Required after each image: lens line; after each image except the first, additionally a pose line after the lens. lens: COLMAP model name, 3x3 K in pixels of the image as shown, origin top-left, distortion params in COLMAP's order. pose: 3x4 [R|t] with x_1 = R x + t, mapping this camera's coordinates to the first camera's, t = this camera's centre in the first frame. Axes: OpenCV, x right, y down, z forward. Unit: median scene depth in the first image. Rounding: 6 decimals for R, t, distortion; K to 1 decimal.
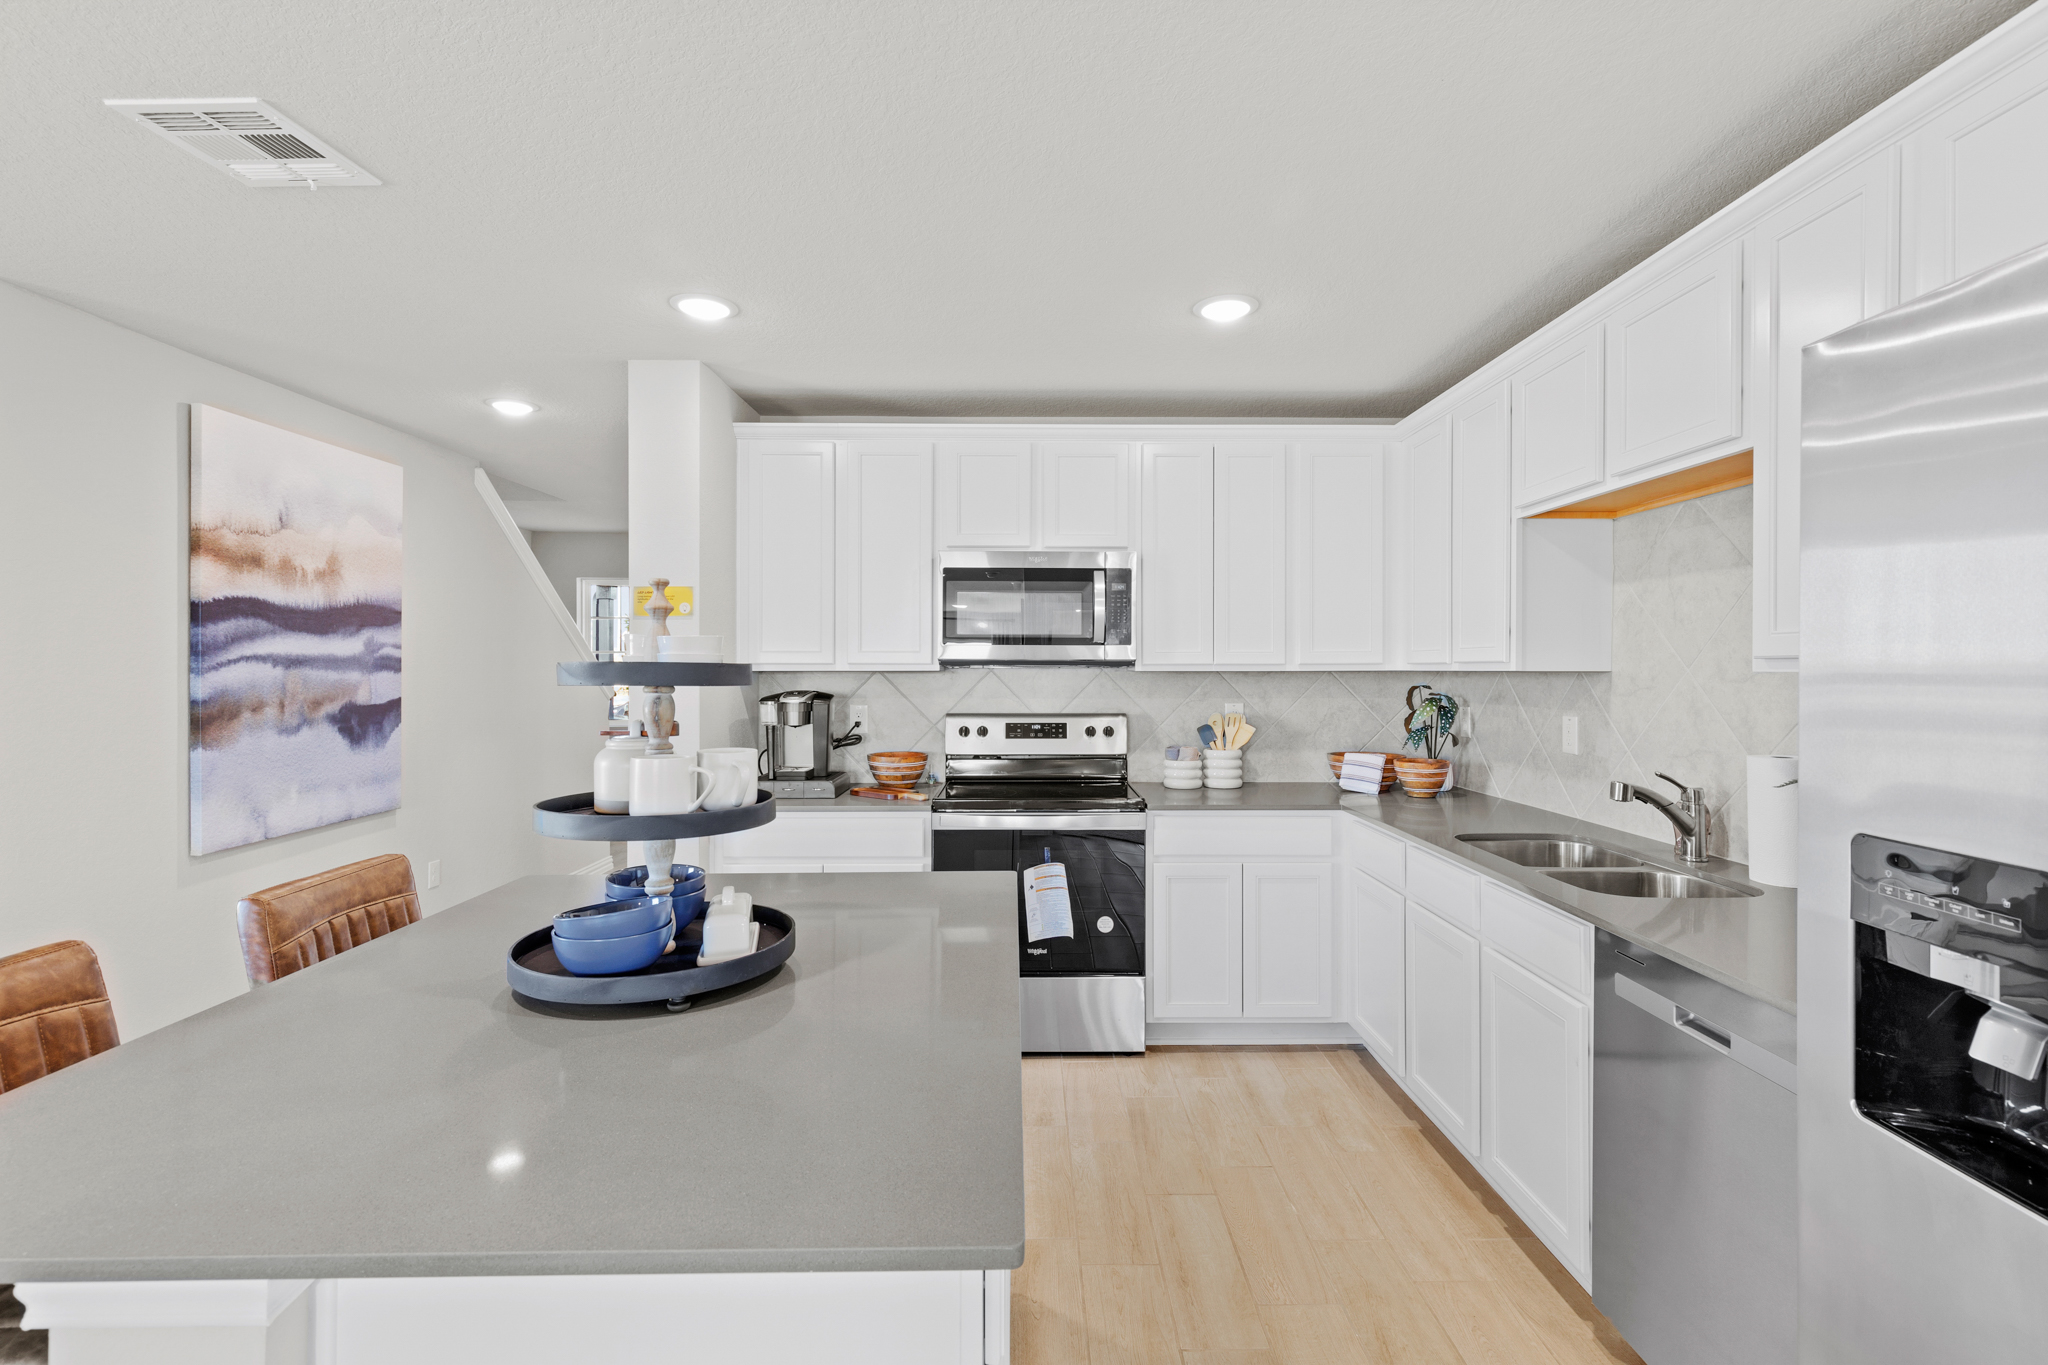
lens RADIAL K [[923.8, 0, 1043.2], [0, 923.8, 665.2], [0, 0, 1]] dist [0.006294, -0.000345]
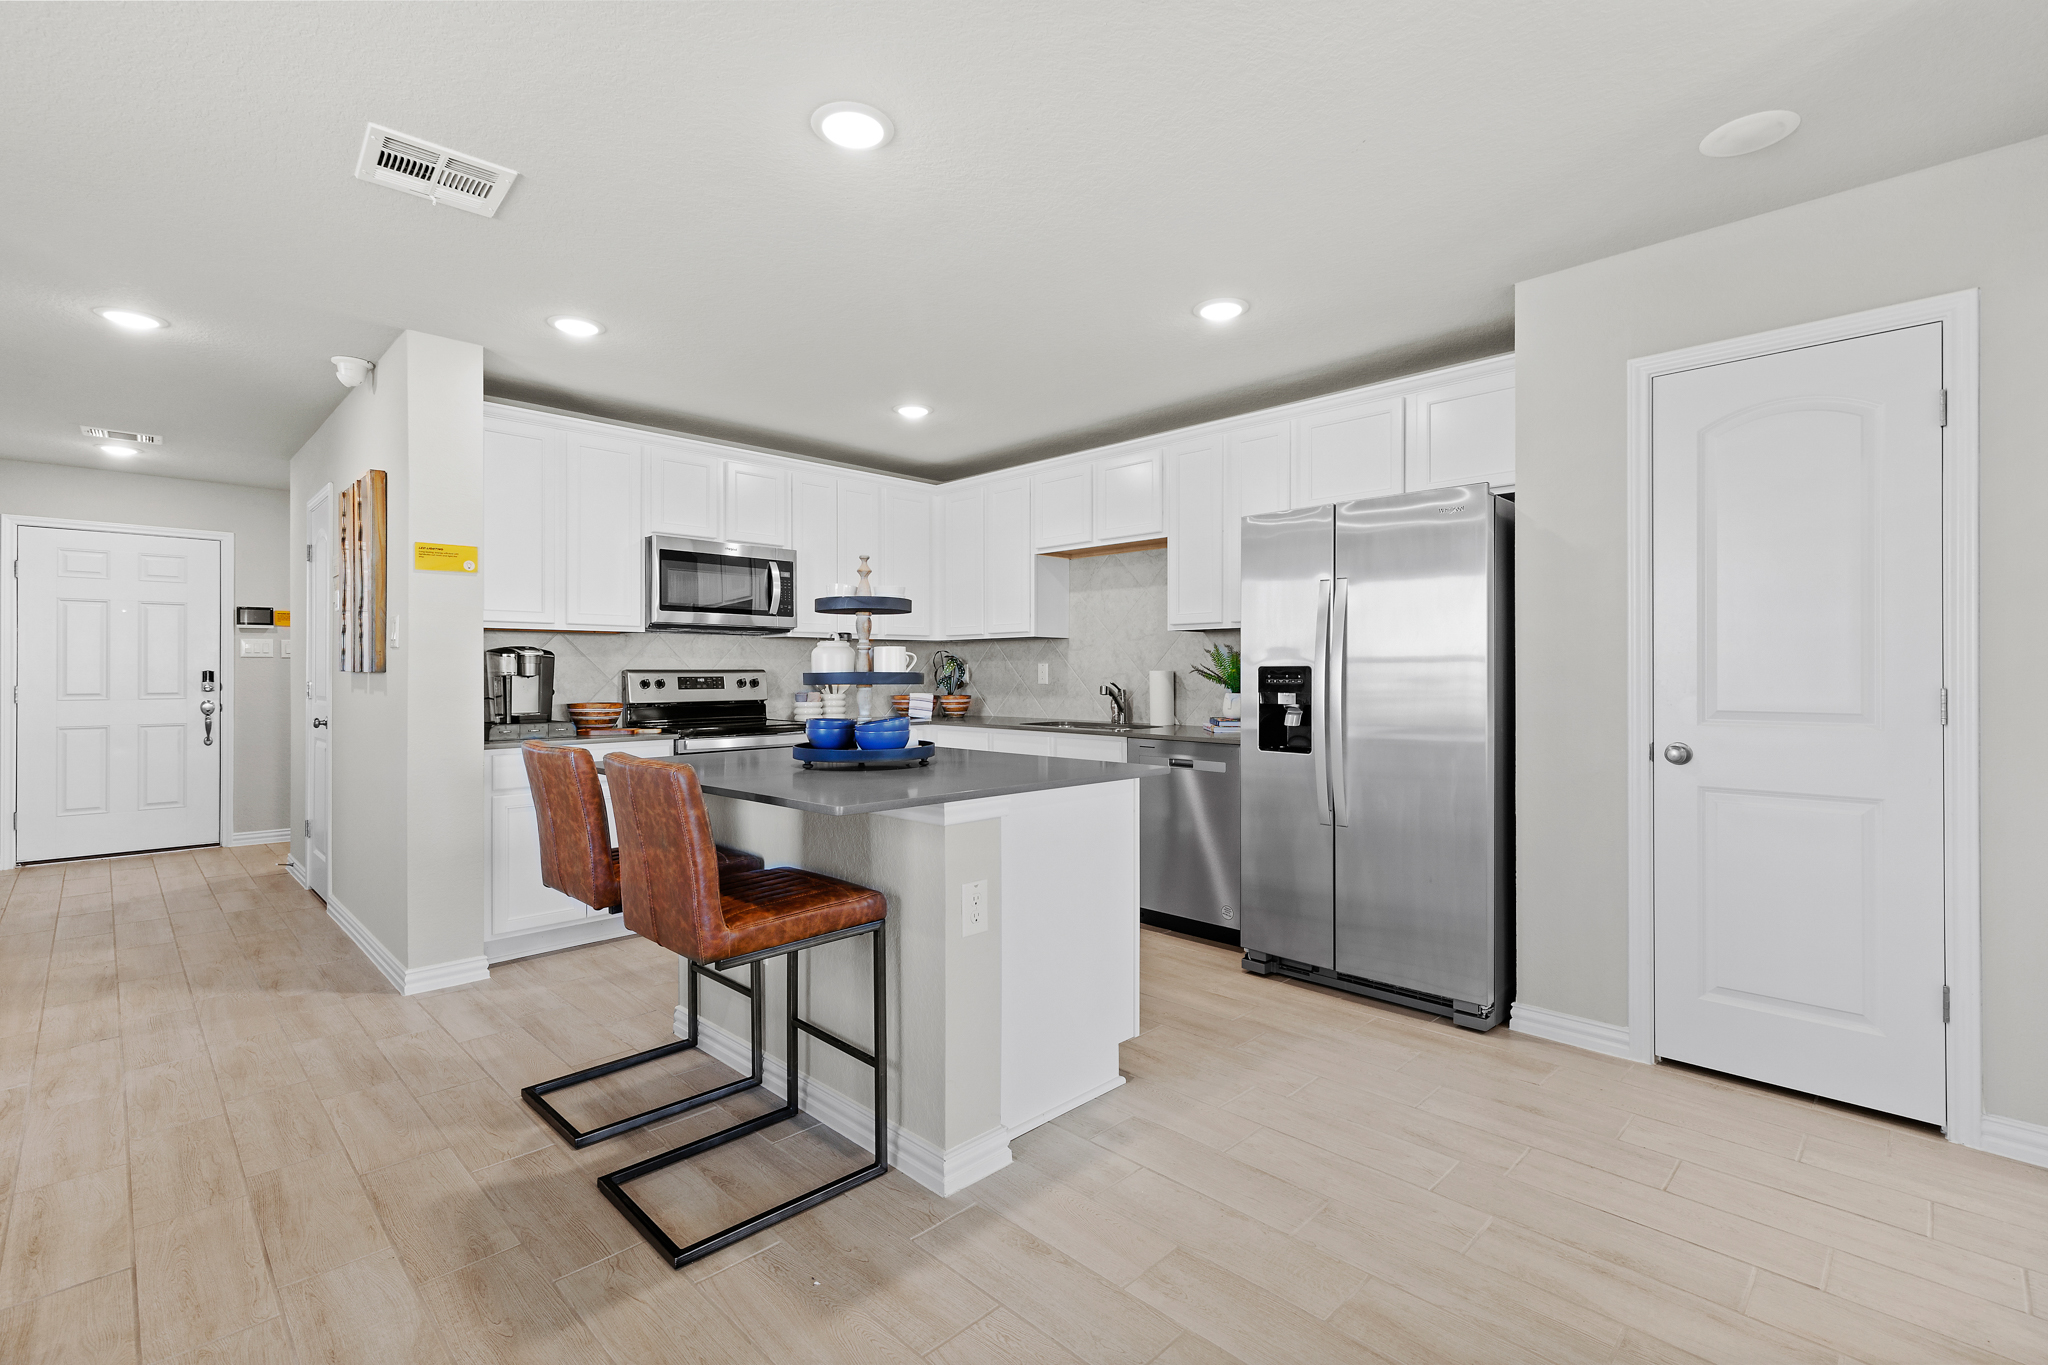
lens RADIAL K [[923.8, 0, 1036.0], [0, 923.8, 670.1], [0, 0, 1]] dist [0.006294, -0.000345]
pose [[0.710960, -0.000356, 0.703232, -0.616627], [0.001688, 0.999998, -0.001200, 0.059611], [-0.703230, 0.002040, 0.710959, -0.244247]]
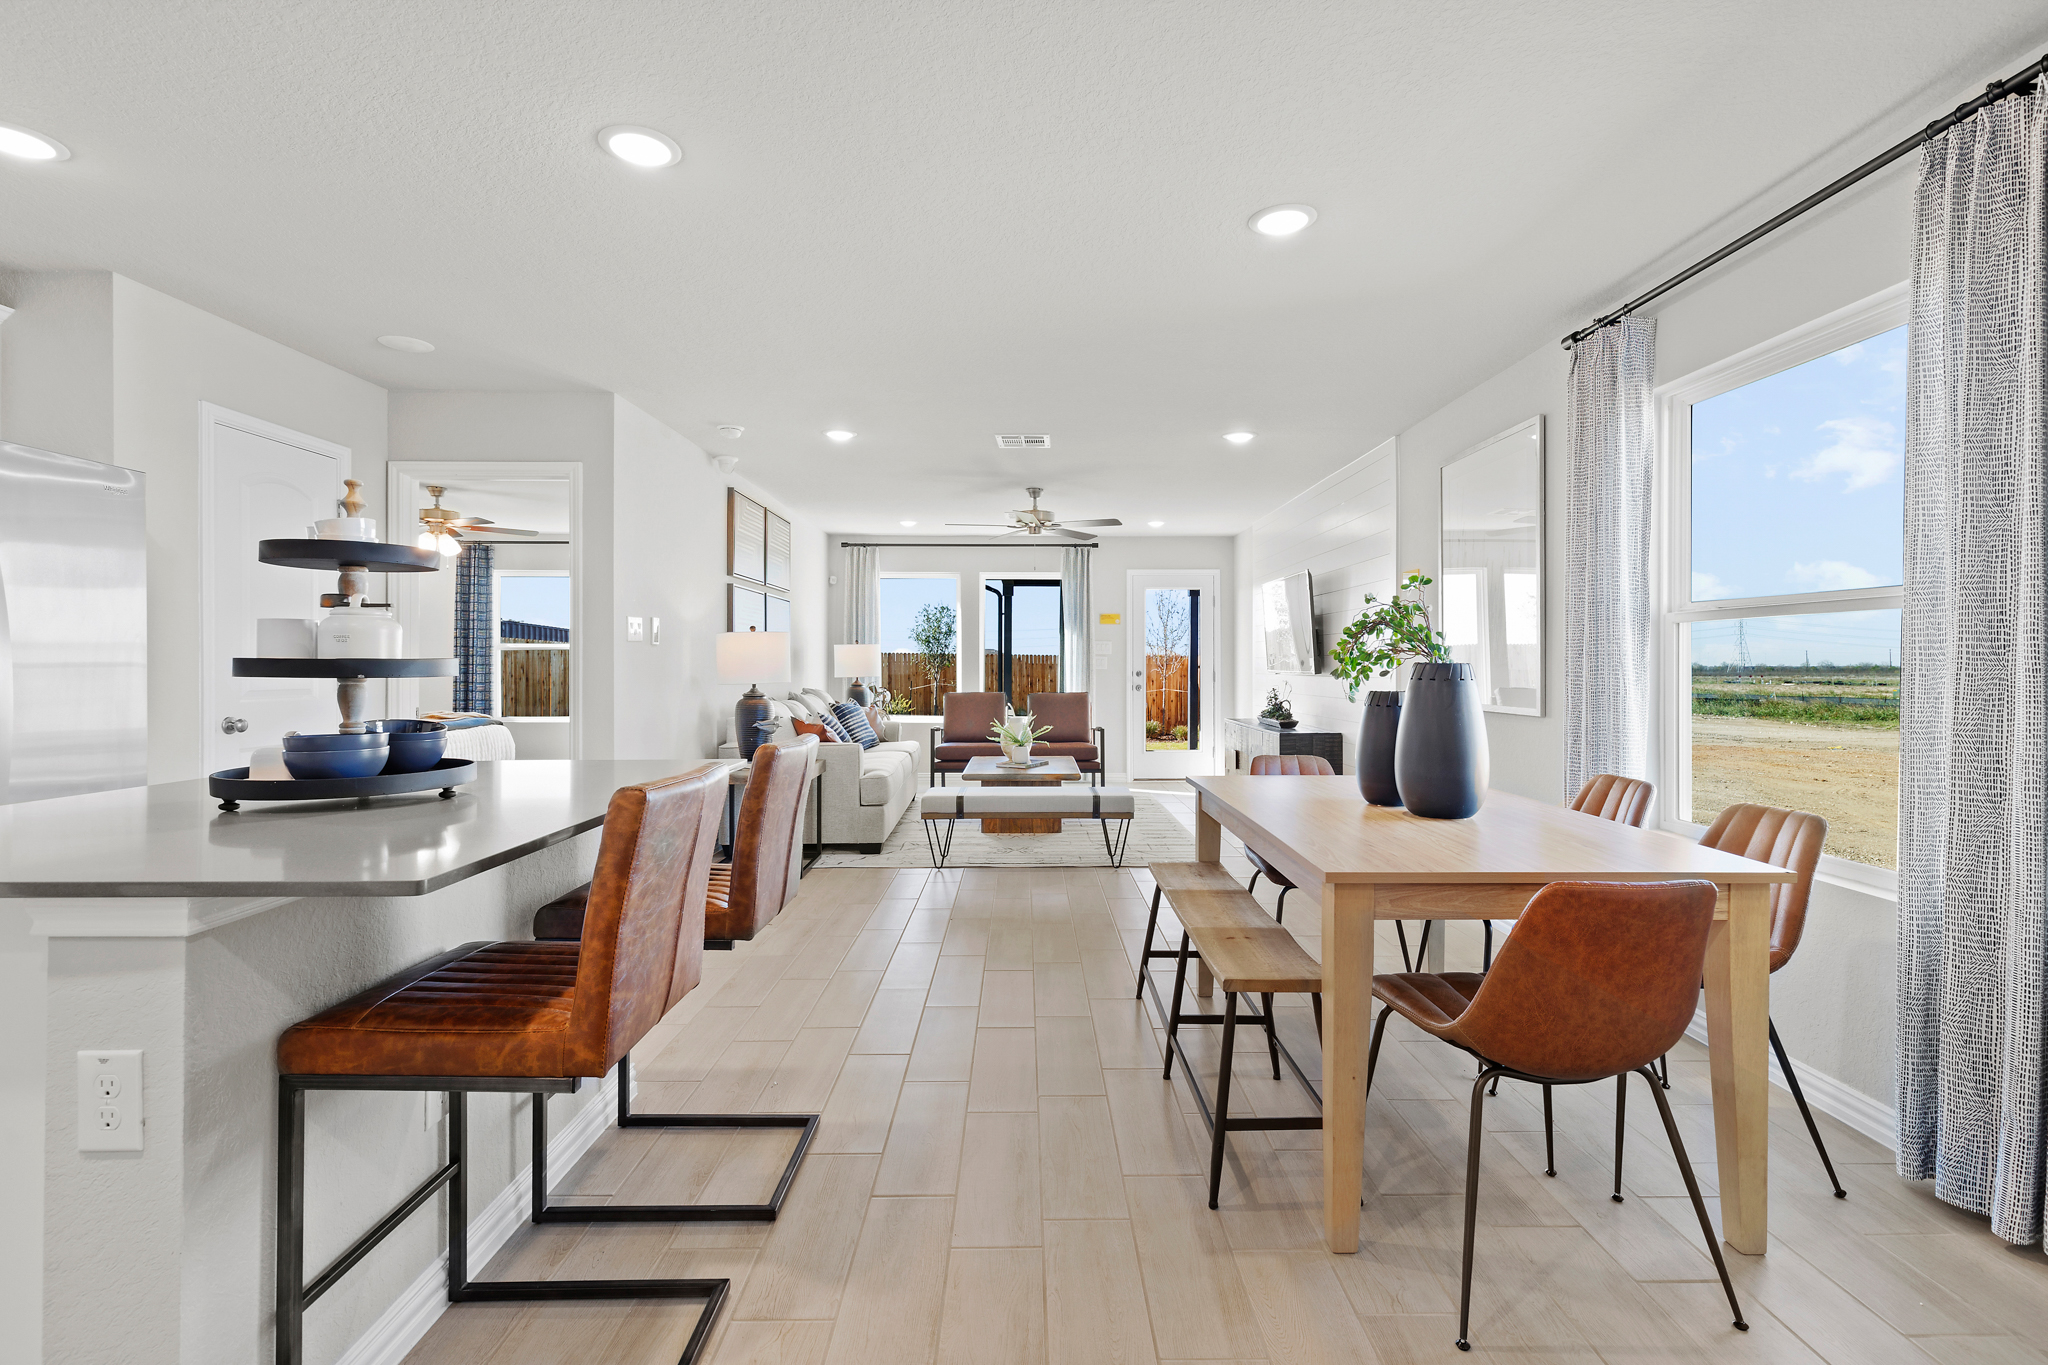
lens RADIAL K [[923.8, 0, 1033.8], [0, 923.8, 674.7], [0, 0, 1]] dist [0.006294, -0.000345]
pose [[-0.999979, -0.005087, -0.004073, -0.547017], [-0.005117, 0.999958, 0.007567, 0.063276], [0.004035, 0.007588, -0.999963, 0.913300]]
